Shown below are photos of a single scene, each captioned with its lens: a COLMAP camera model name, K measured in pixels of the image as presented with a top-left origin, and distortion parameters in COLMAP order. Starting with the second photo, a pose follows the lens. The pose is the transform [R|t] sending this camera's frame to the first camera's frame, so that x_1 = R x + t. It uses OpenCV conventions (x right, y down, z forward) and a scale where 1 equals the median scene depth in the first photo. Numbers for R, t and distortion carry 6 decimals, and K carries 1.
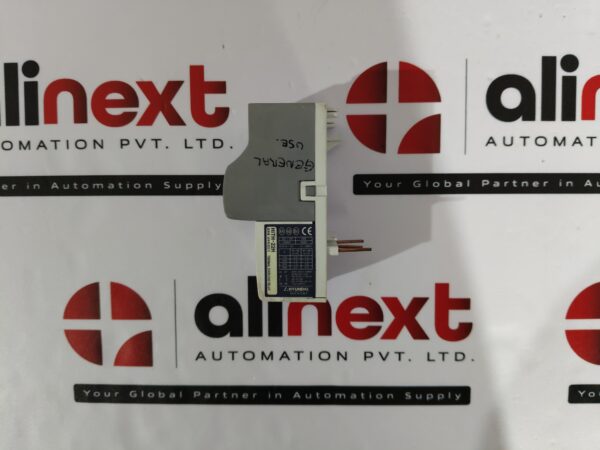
lens RADIAL K [[458.2, 0, 291.1], [0, 458.2, 221.7], [0, 0, 1]] dist [-0.002197, -0.085873]
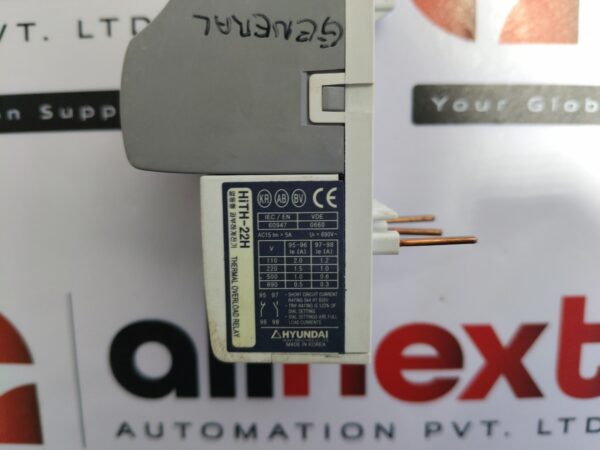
lens RADIAL K [[458.2, 0, 291.5], [0, 458.2, 218.2], [0, 0, 1]] dist [-0.002197, -0.085873]
pose [[0.999969, -0.007809, 0.001335, 0.003001], [0.007724, 0.998480, 0.054579, 0.013678], [-0.001759, -0.054567, 0.998509, 0.492378]]
